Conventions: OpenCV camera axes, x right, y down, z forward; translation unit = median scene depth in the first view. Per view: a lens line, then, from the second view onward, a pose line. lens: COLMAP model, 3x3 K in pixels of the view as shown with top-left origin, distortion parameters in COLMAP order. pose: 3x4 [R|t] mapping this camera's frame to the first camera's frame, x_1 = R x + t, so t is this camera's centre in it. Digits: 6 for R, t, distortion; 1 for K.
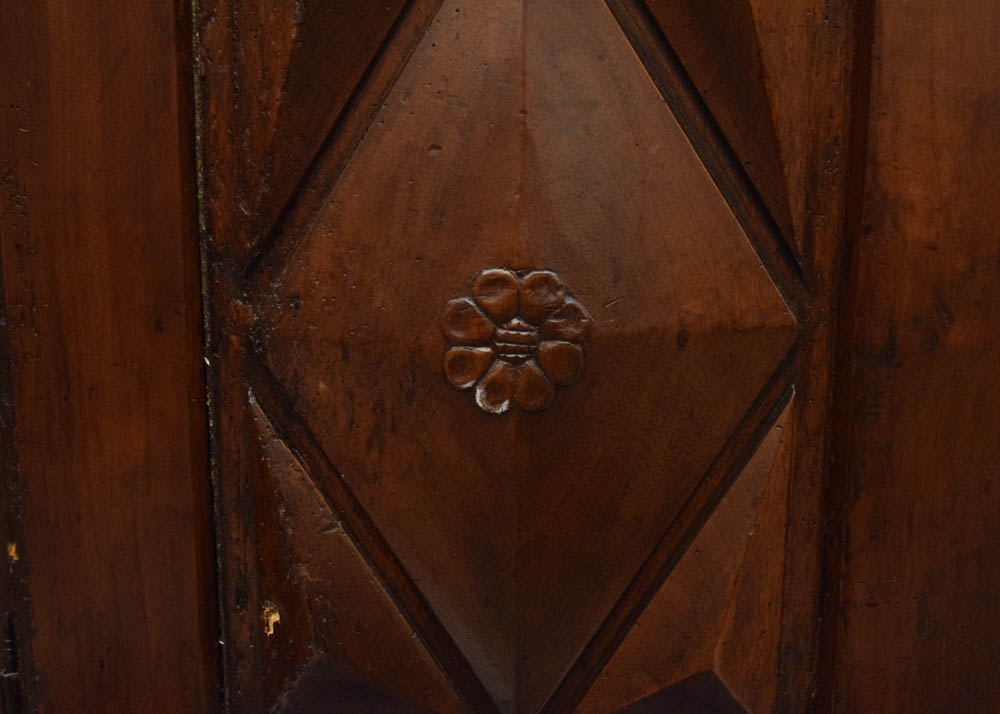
lens RADIAL K [[1181.4, 0, 501.0], [0, 1181.4, 357.5], [0, 0, 1]] dist [-0.067917, 0.000000]
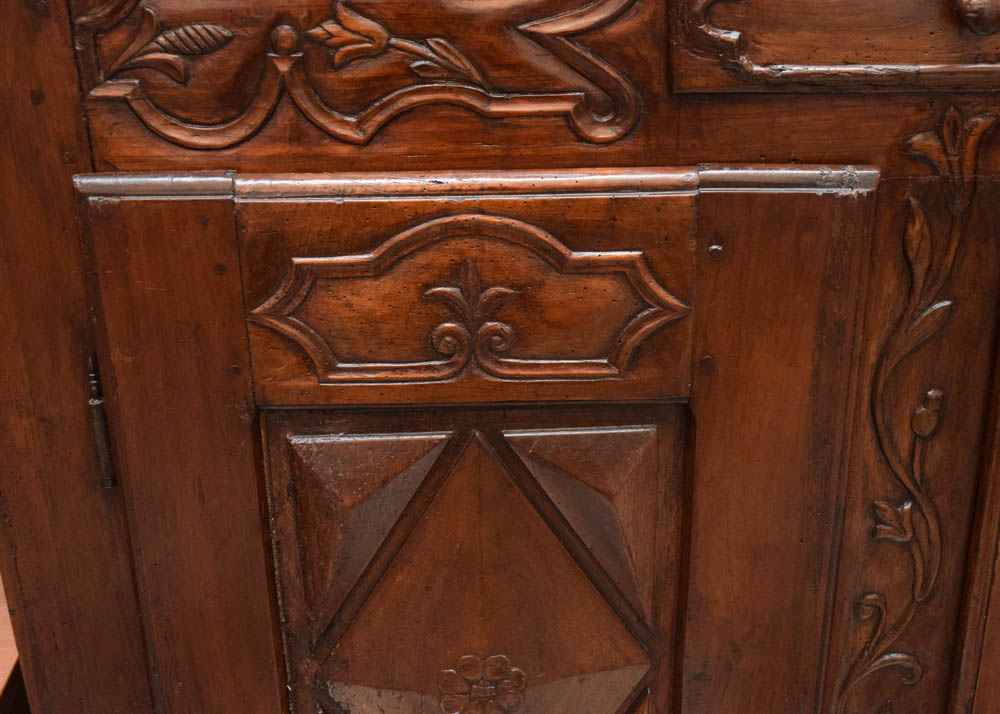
lens RADIAL K [[1322.5, 0, 481.6], [0, 1322.5, 364.8], [0, 0, 1]] dist [-0.046569, 0.000000]
pose [[0.996667, -0.058711, 0.056647, -0.066648], [0.043655, 0.970370, 0.237647, -0.882497], [-0.068921, -0.234382, 0.969698, -0.692624]]
